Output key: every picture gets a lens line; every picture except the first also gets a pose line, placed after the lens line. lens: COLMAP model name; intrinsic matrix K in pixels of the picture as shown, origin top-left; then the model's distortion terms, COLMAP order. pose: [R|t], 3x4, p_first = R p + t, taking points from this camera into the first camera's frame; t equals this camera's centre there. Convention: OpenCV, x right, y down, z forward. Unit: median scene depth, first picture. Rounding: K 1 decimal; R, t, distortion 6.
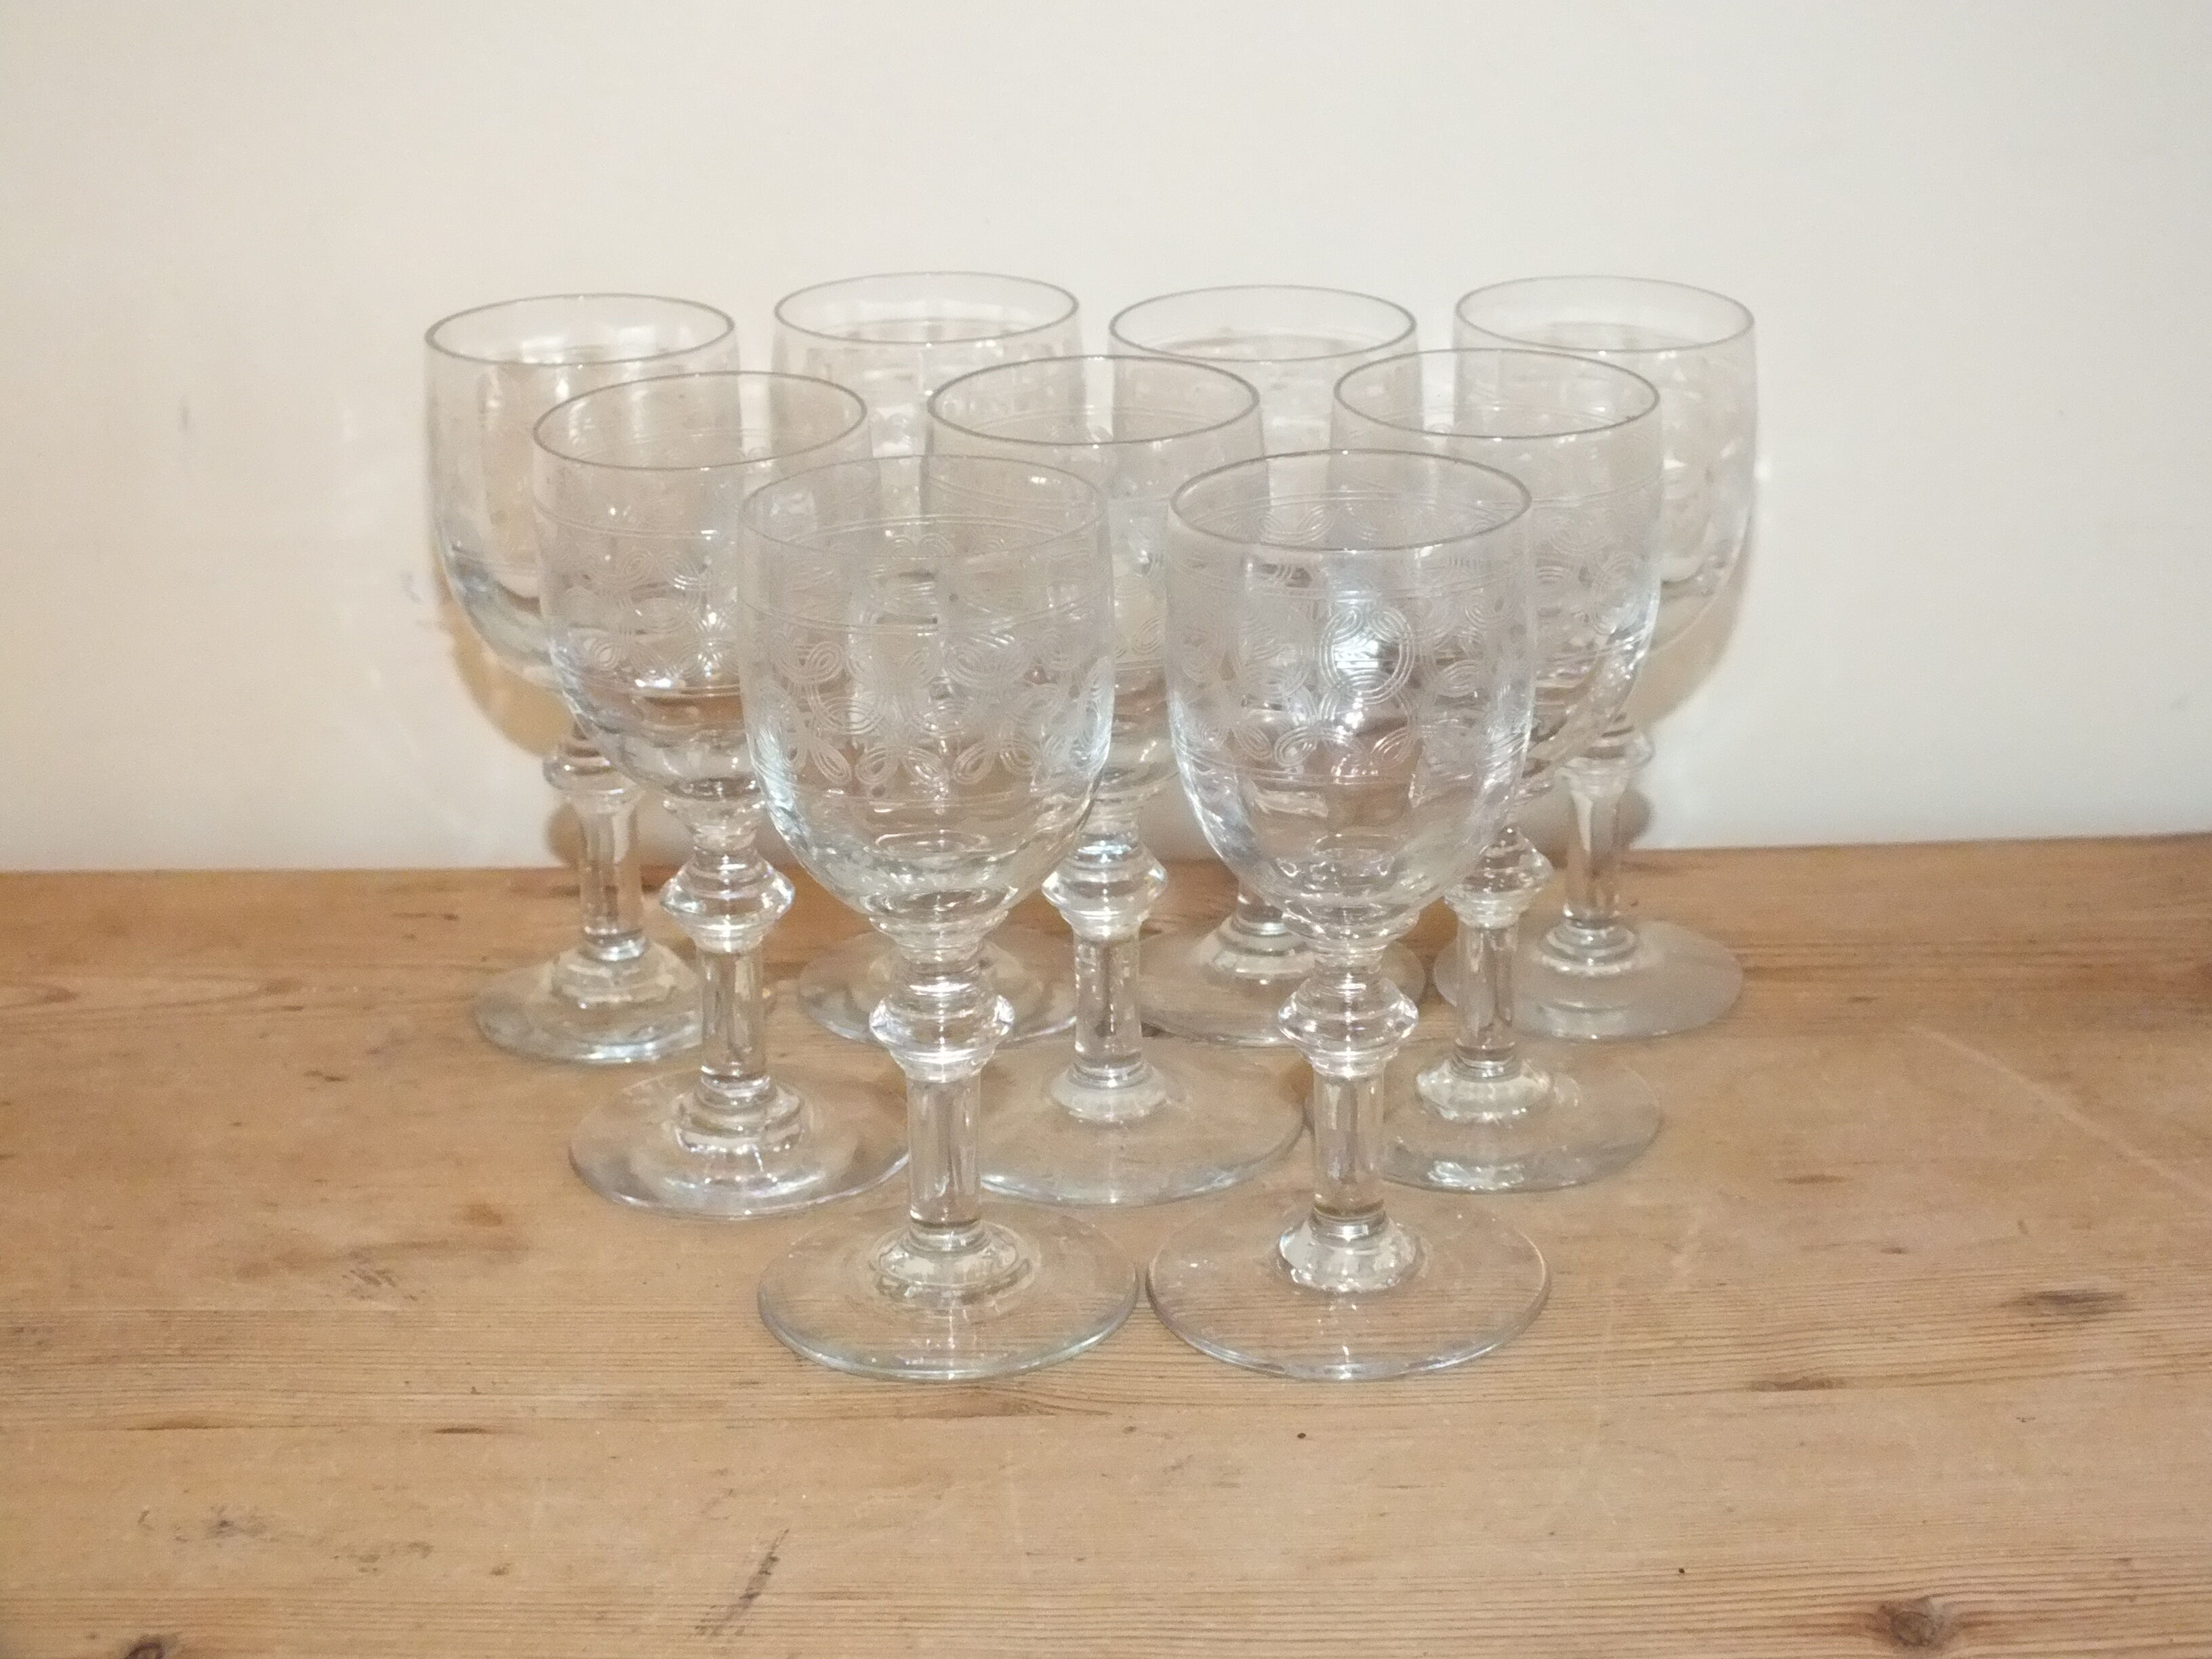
lens RADIAL K [[3909.2, 0, 1106.0], [0, 3909.2, 829.5], [0, 0, 1]] dist [-0.049872, 0.059231]
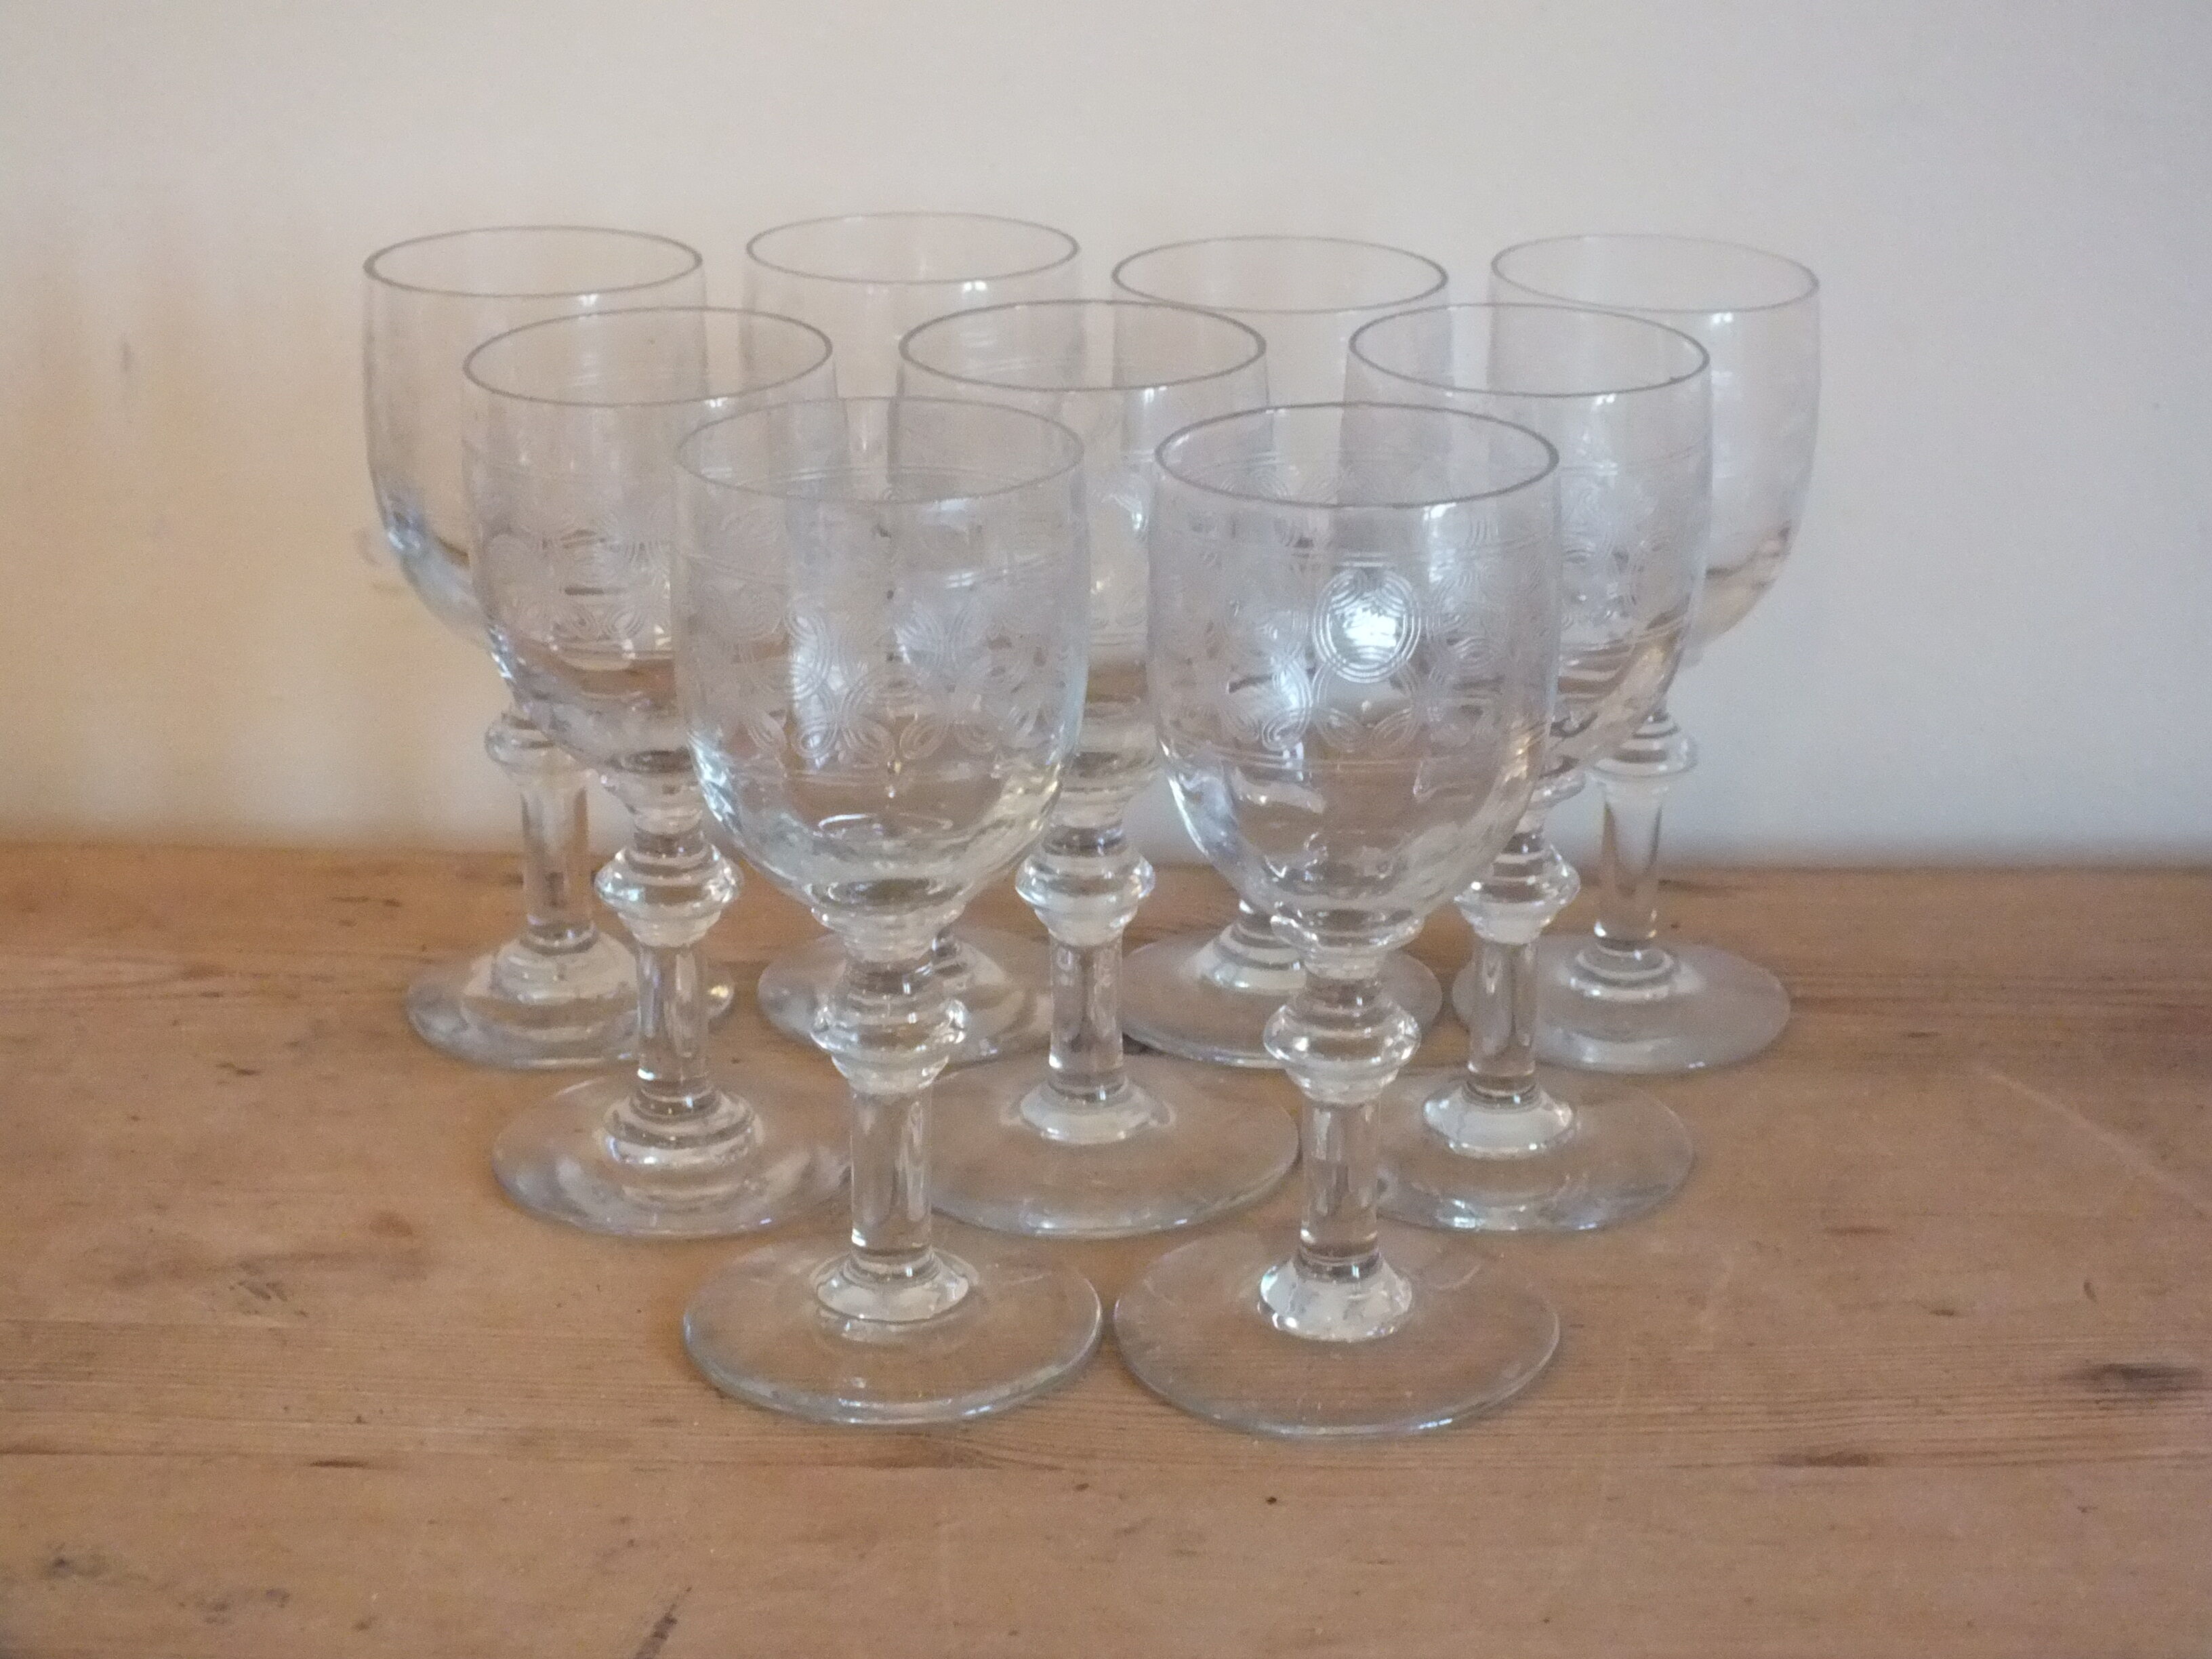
lens RADIAL K [[3886.1, 0, 1117.9], [0, 3886.1, 892.0], [0, 0, 1]] dist [-0.259573, 2.093257]
pose [[0.999433, 0.028901, -0.017261, 0.023678], [-0.028760, 0.999551, 0.008362, 0.008777], [0.017495, -0.007861, 0.999816, 0.105237]]
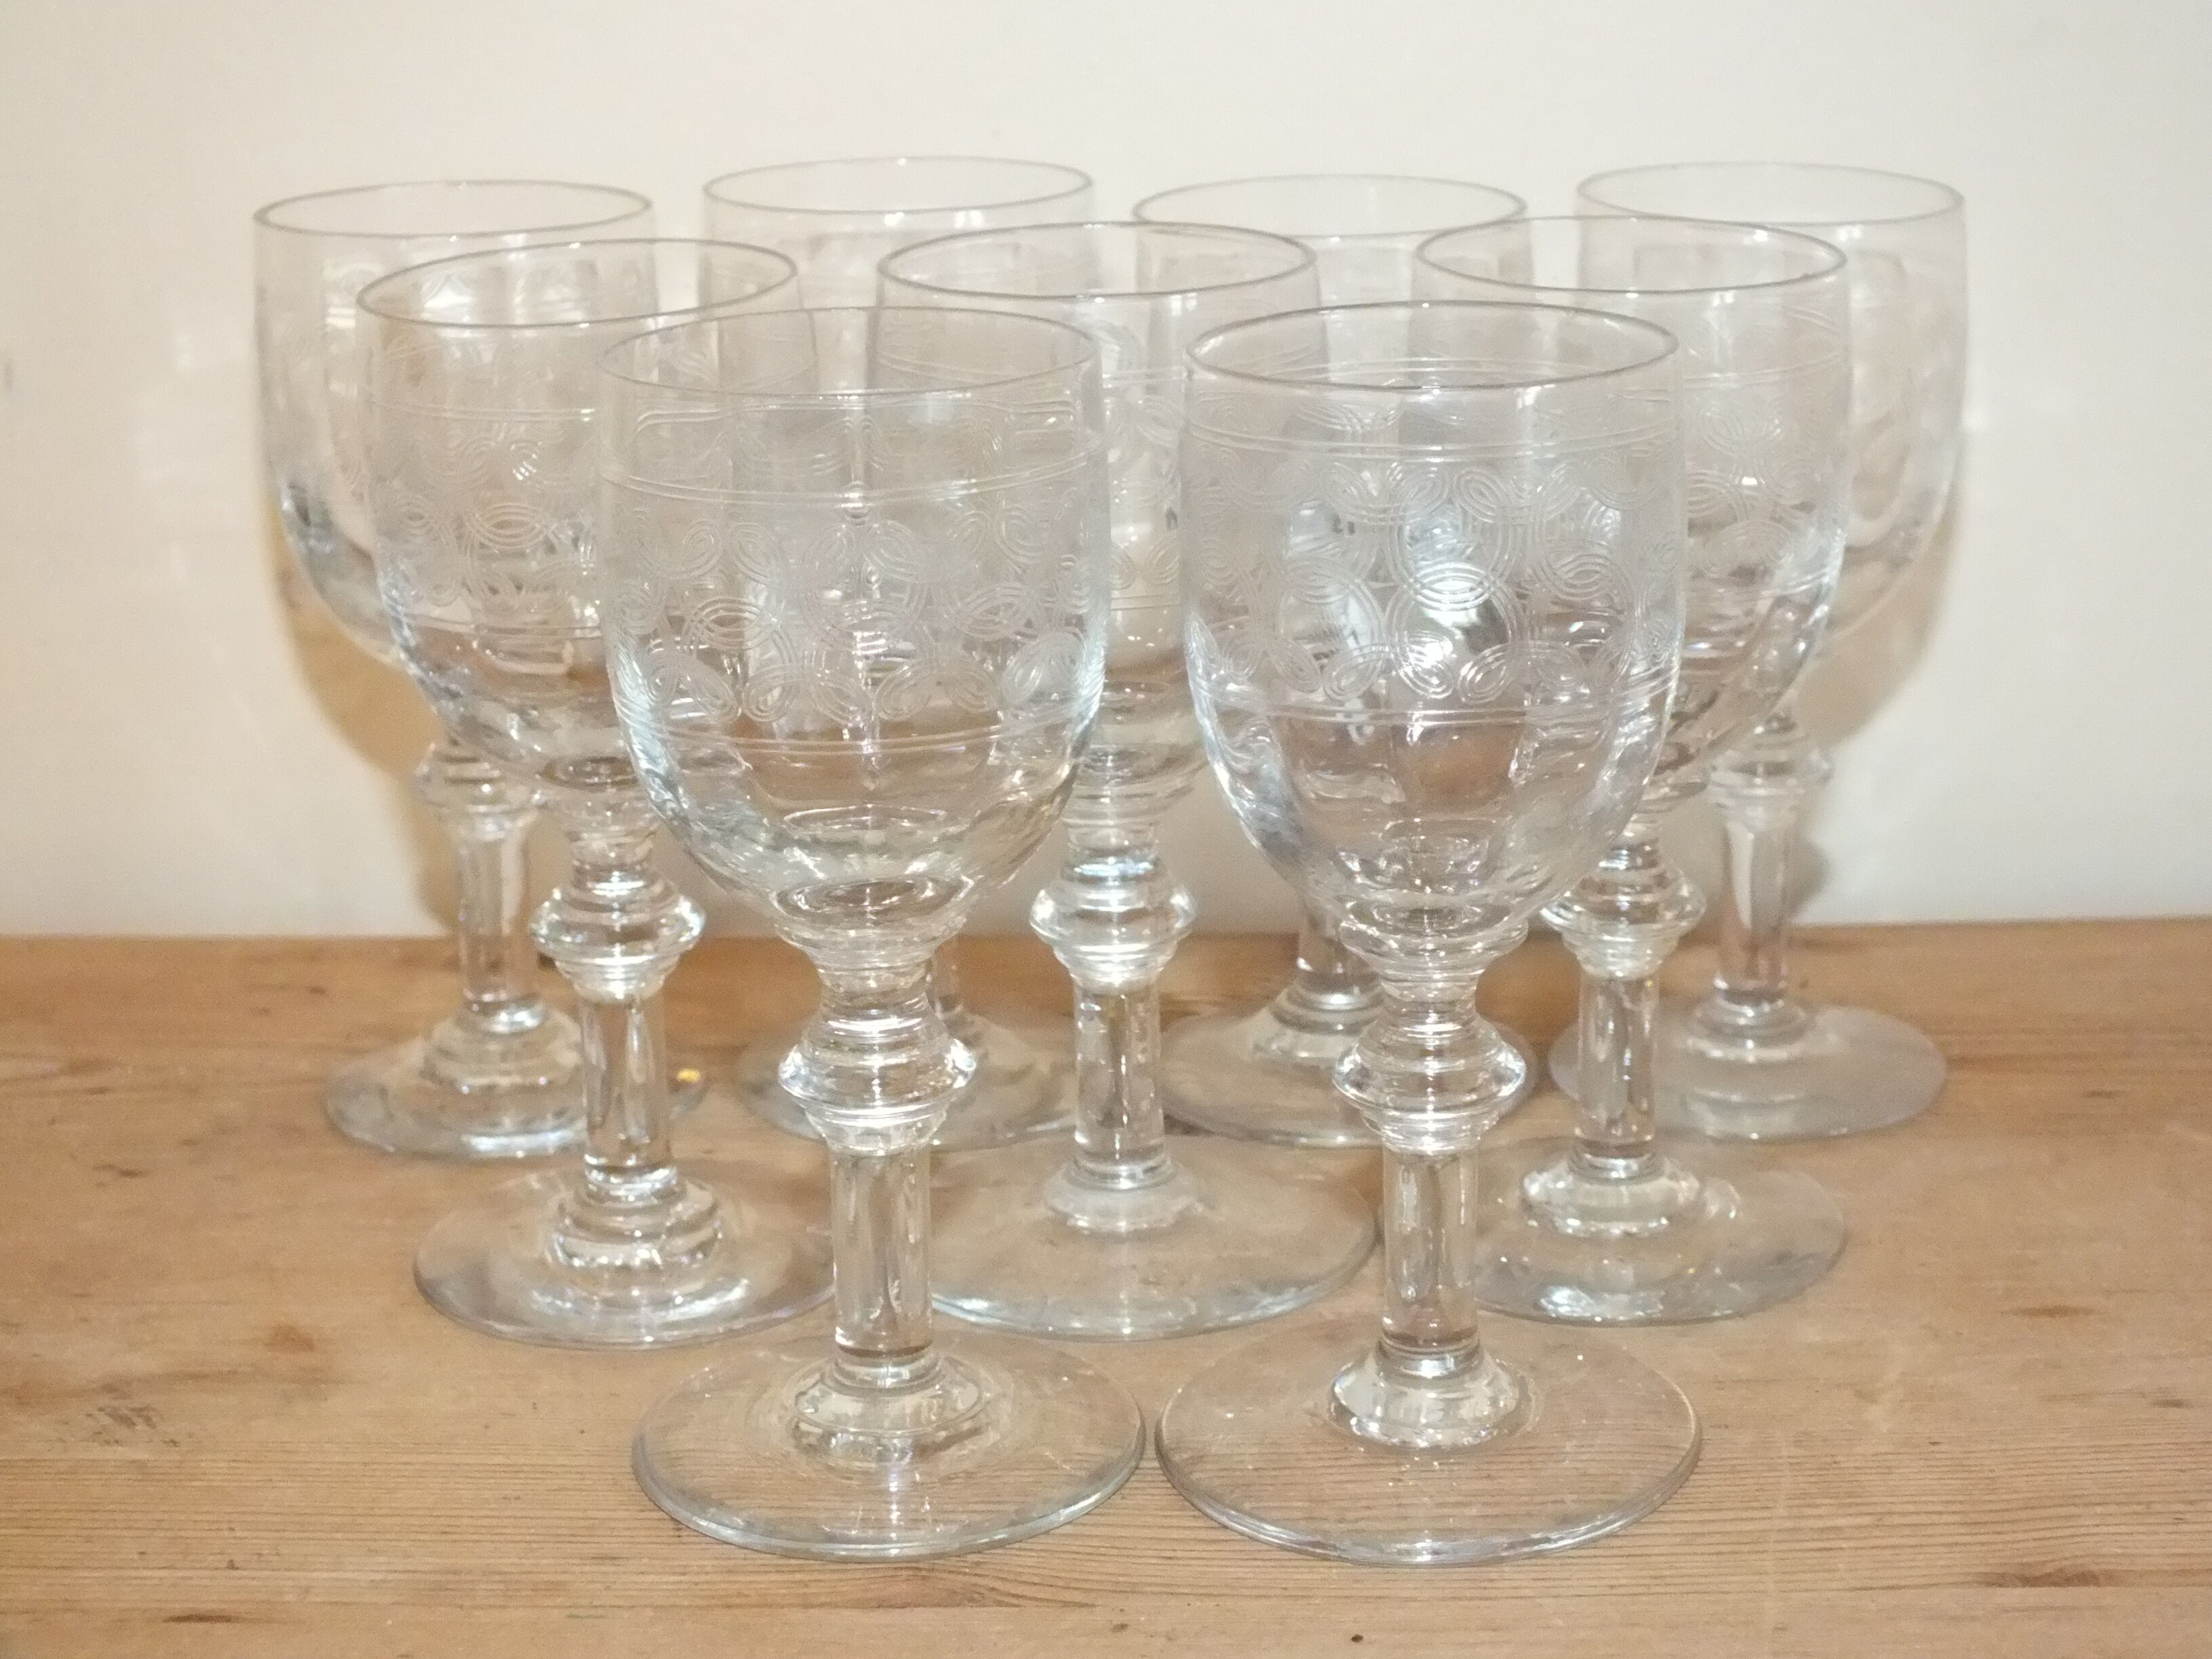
lens RADIAL K [[3886.1, 0, 1117.9], [0, 3886.1, 892.0], [0, 0, 1]] dist [-0.259573, 2.093257]
pose [[0.999489, 0.006836, -0.031210, 0.024877], [-0.008414, 0.998677, -0.050722, 0.049473], [0.030822, 0.050959, 0.998225, 0.256362]]
